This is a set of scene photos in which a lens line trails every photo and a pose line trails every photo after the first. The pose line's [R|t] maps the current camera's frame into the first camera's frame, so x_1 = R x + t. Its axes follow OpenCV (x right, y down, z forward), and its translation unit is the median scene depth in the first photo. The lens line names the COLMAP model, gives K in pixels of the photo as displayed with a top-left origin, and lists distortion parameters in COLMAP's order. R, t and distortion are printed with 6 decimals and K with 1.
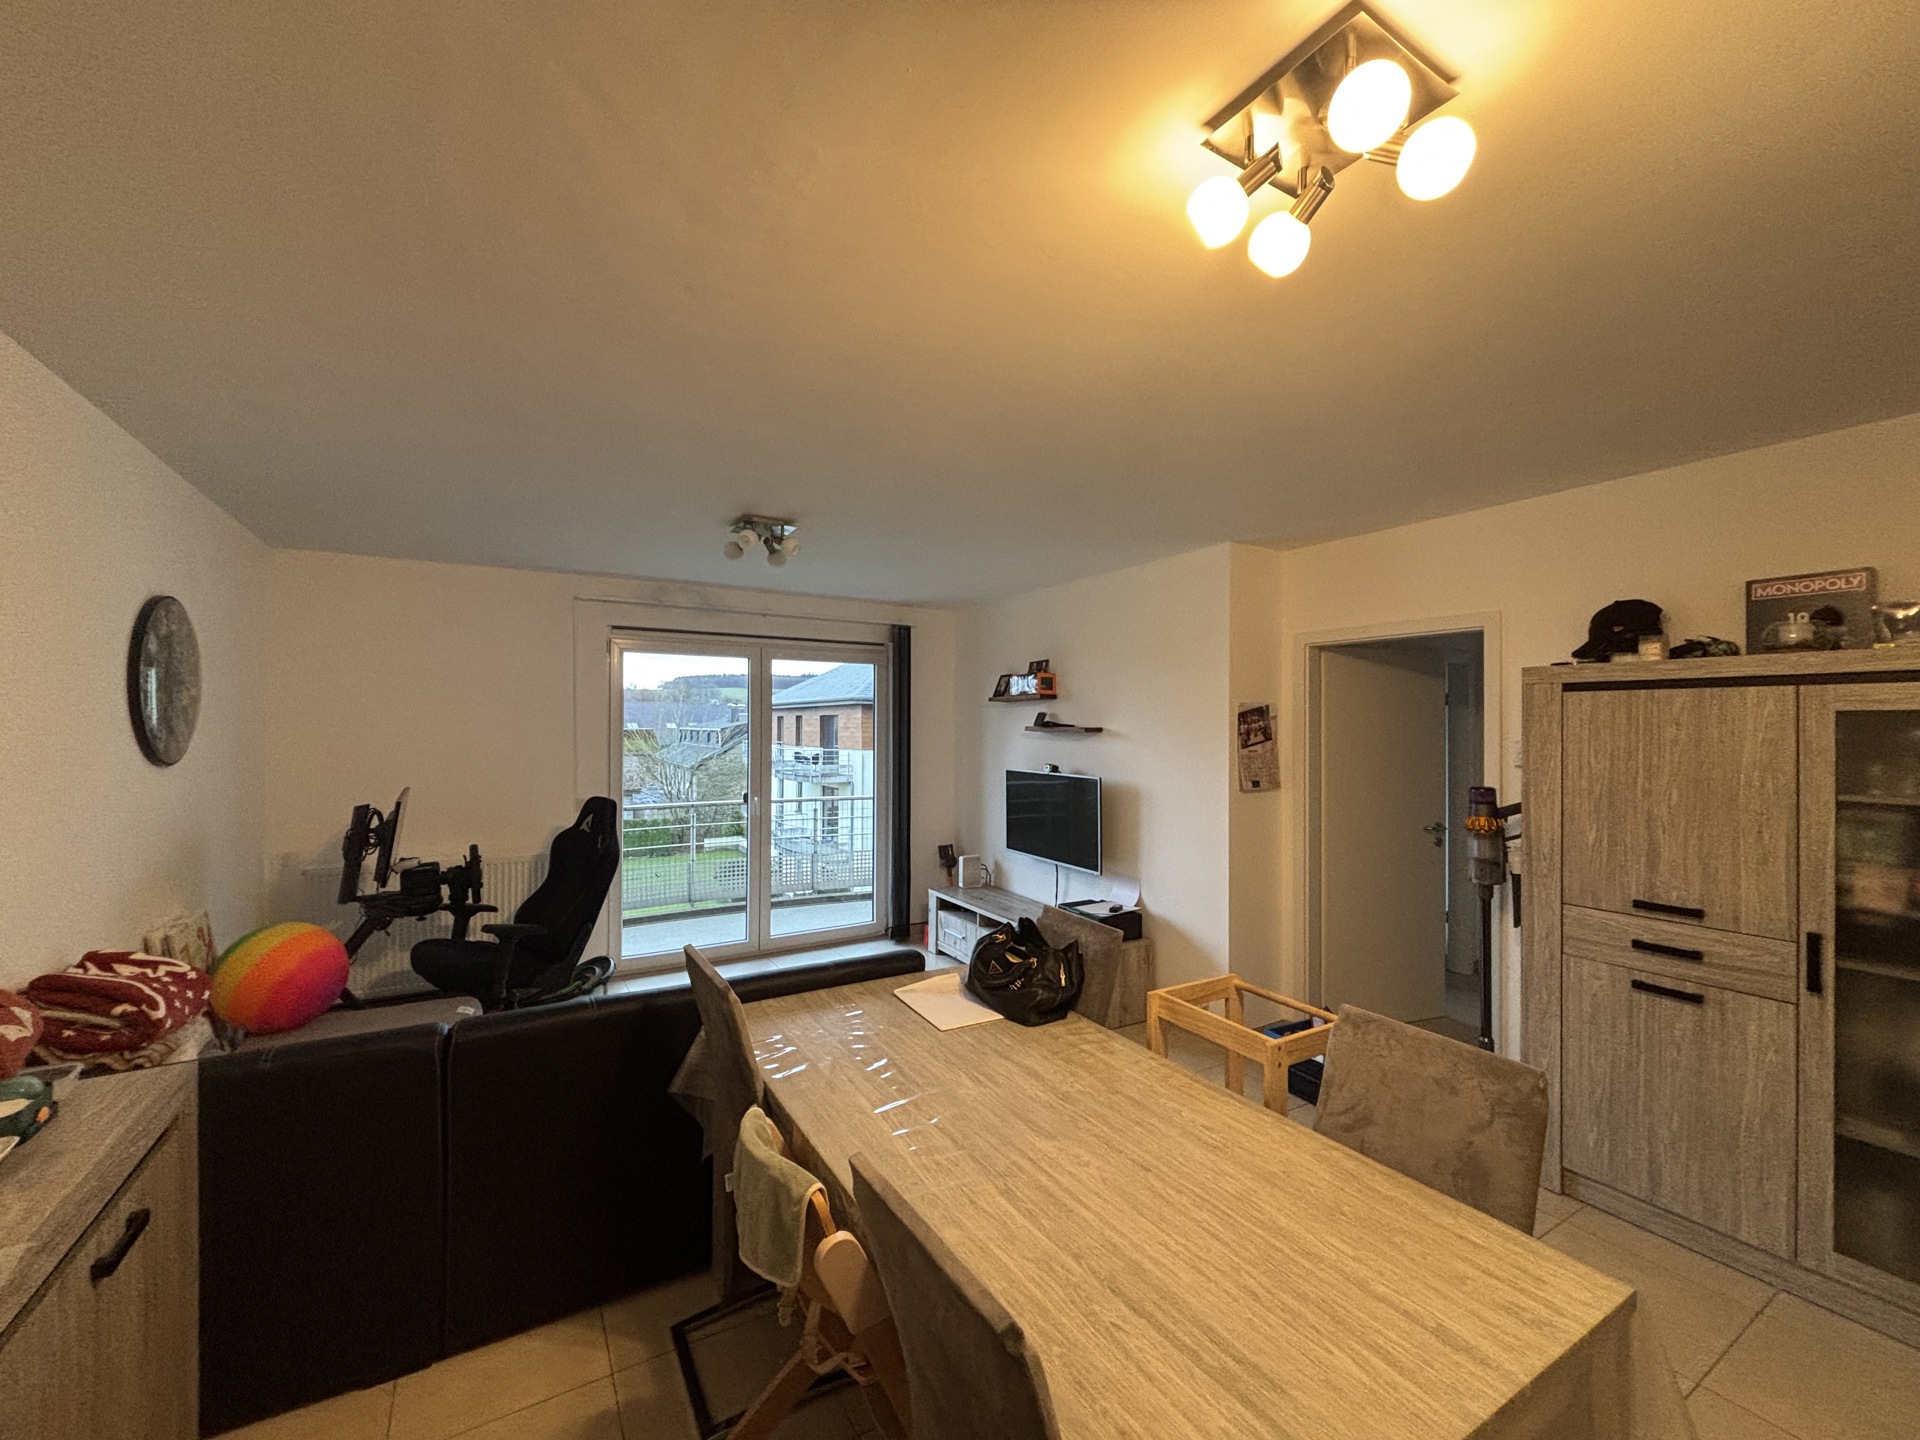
lens RADIAL K [[778.6, 0, 955.8], [0, 778.6, 720.2], [0, 0, 1]] dist [-0.009204, 0.004240]
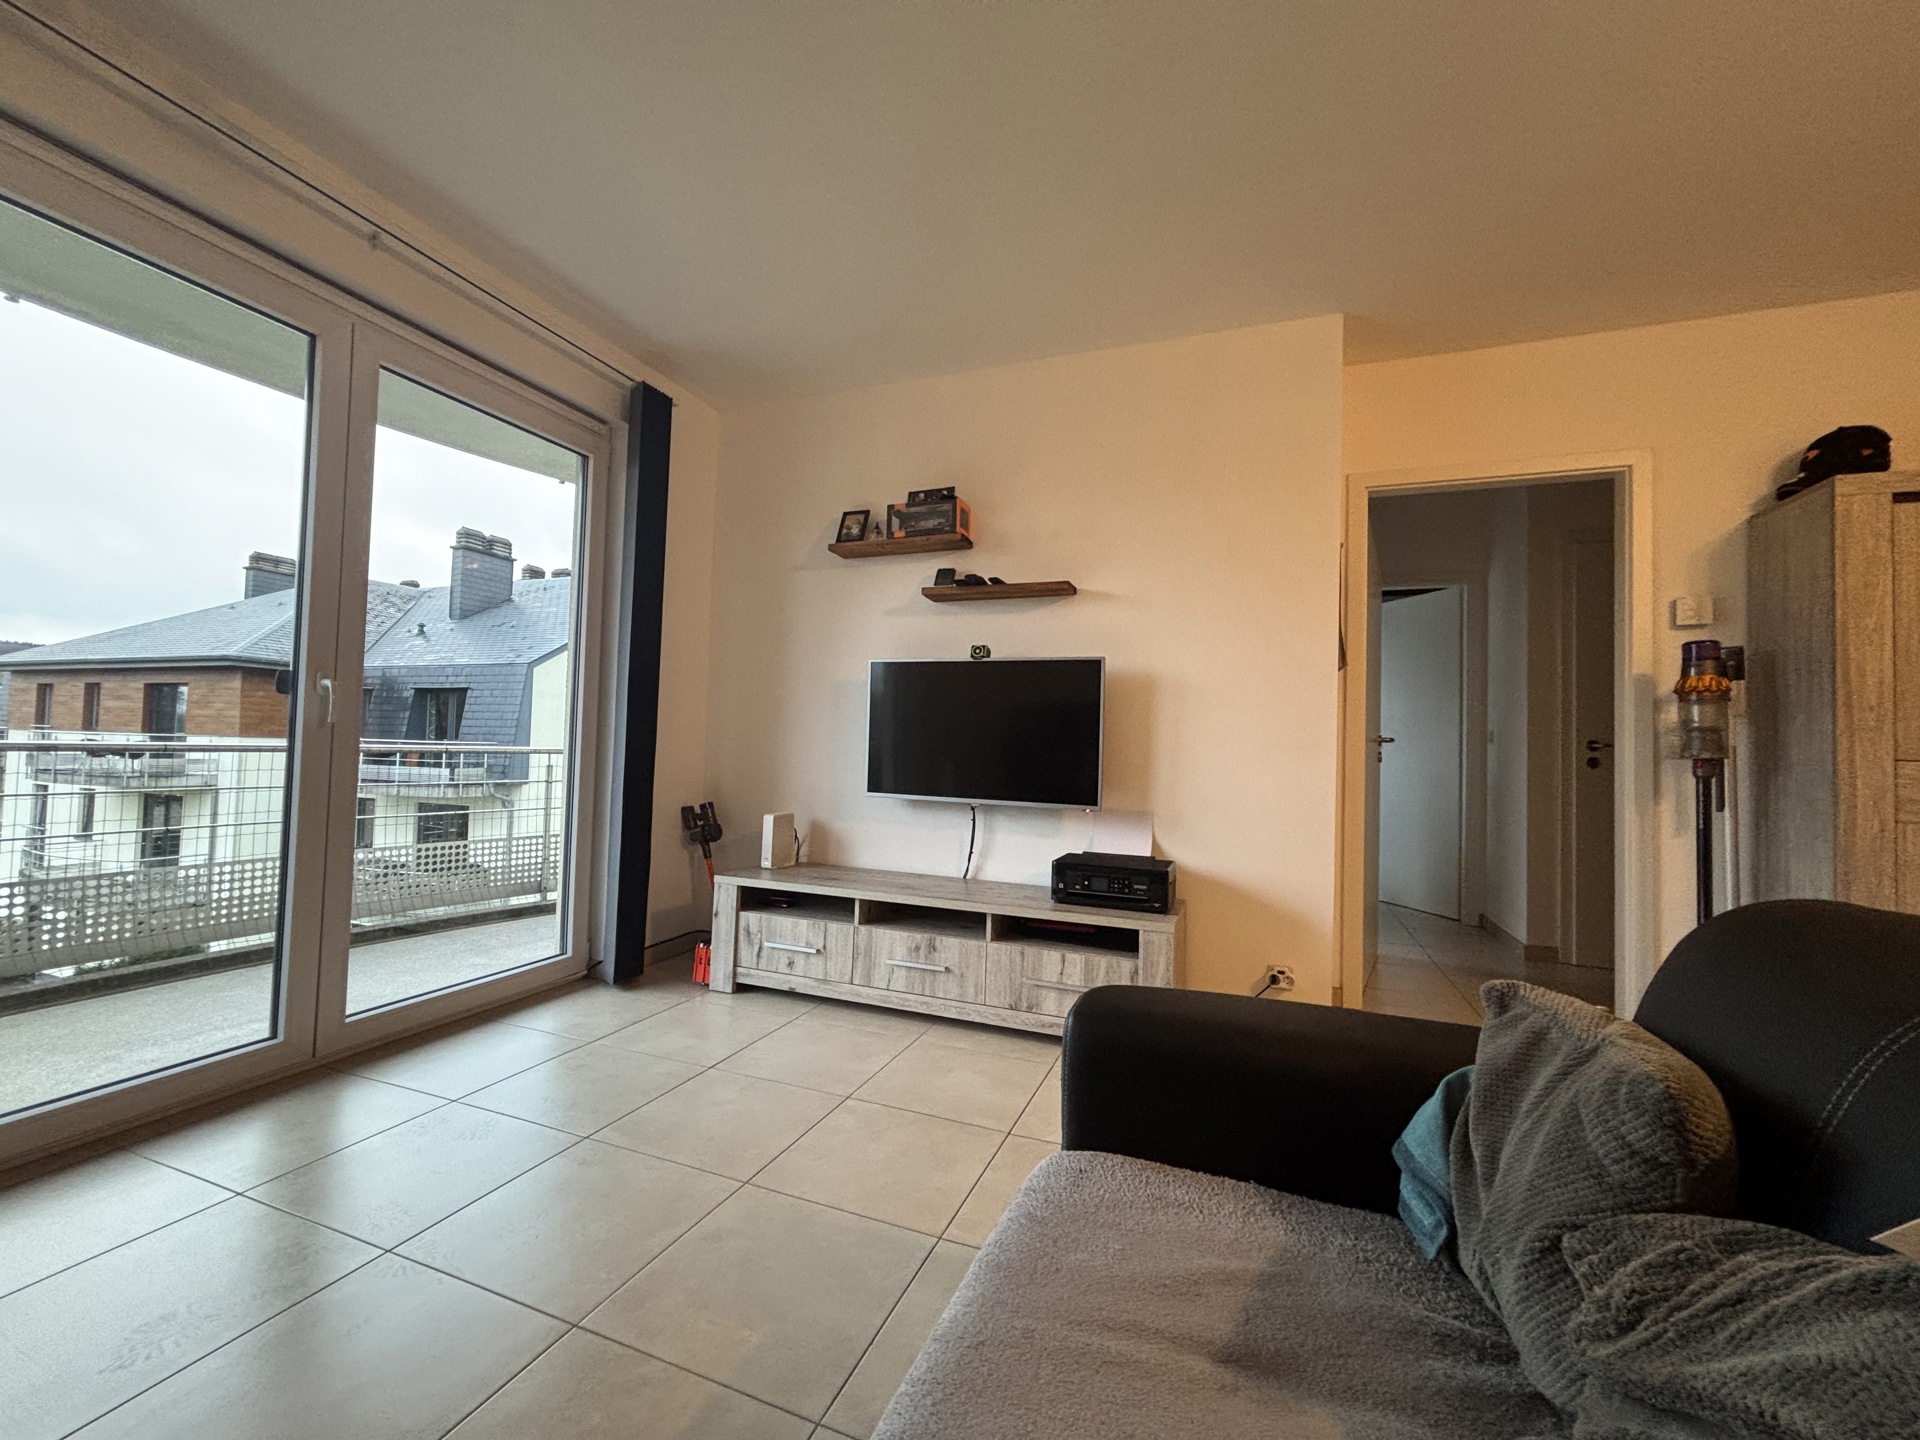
lens RADIAL K [[778.6, 0, 955.8], [0, 778.6, 720.2], [0, 0, 1]] dist [-0.009204, 0.004240]
pose [[0.784635, 0.040814, 0.618614, -0.241775], [-0.030040, 0.999161, -0.027820, 0.119197], [-0.619230, 0.003245, 0.785203, 0.469233]]
